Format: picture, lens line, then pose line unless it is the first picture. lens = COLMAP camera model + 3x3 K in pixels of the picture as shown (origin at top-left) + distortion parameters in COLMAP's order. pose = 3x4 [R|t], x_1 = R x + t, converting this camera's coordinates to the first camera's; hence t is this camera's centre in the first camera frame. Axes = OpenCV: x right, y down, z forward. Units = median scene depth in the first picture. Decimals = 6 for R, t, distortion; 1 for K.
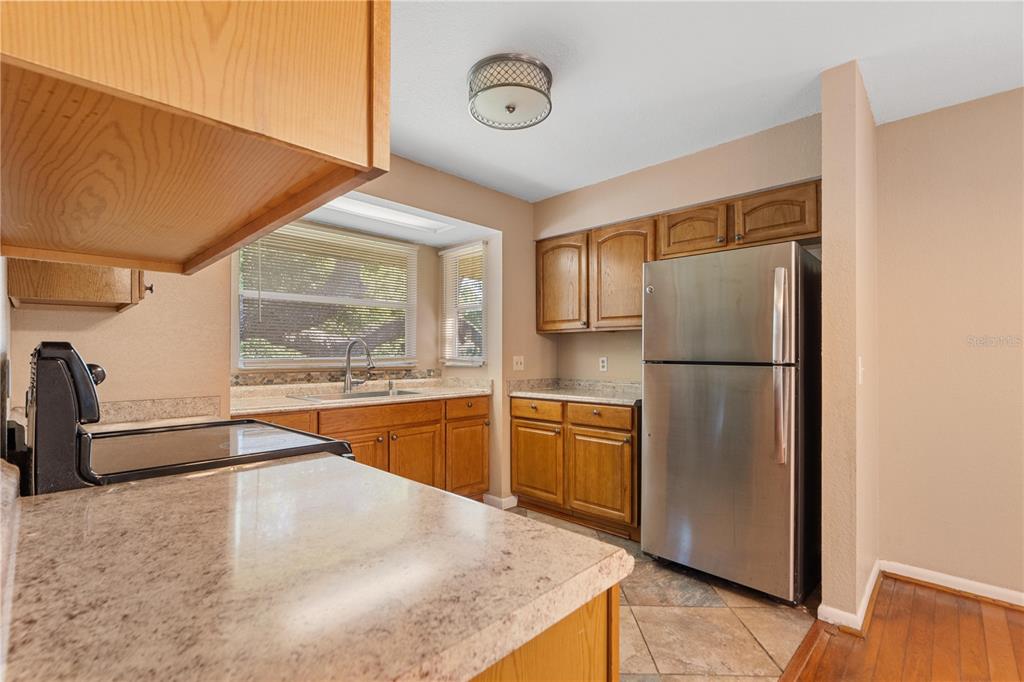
lens RADIAL K [[459.2, 0, 505.2], [0, 459.2, 346.0], [0, 0, 1]] dist [-0.000628, 0.000330]
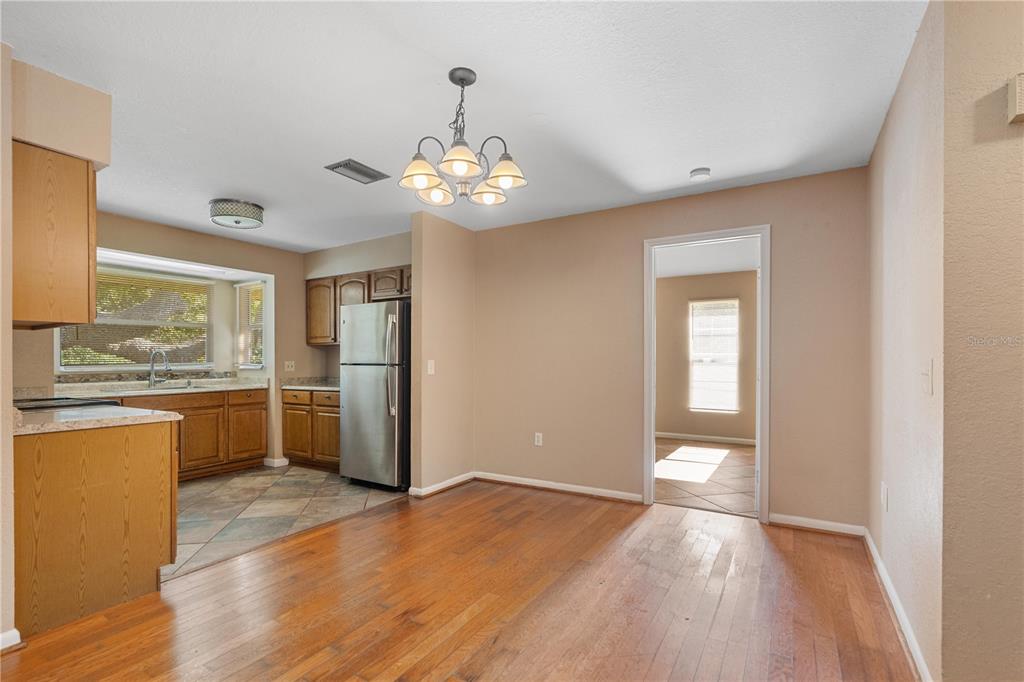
lens RADIAL K [[483.9, 0, 507.2], [0, 483.9, 352.9], [0, 0, 1]] dist [-0.000752, 0.000449]
pose [[0.976335, -0.003385, 0.216235, 0.385614], [0.002130, 0.999980, 0.006035, -0.012654], [-0.216251, -0.005432, 0.976323, -0.658901]]
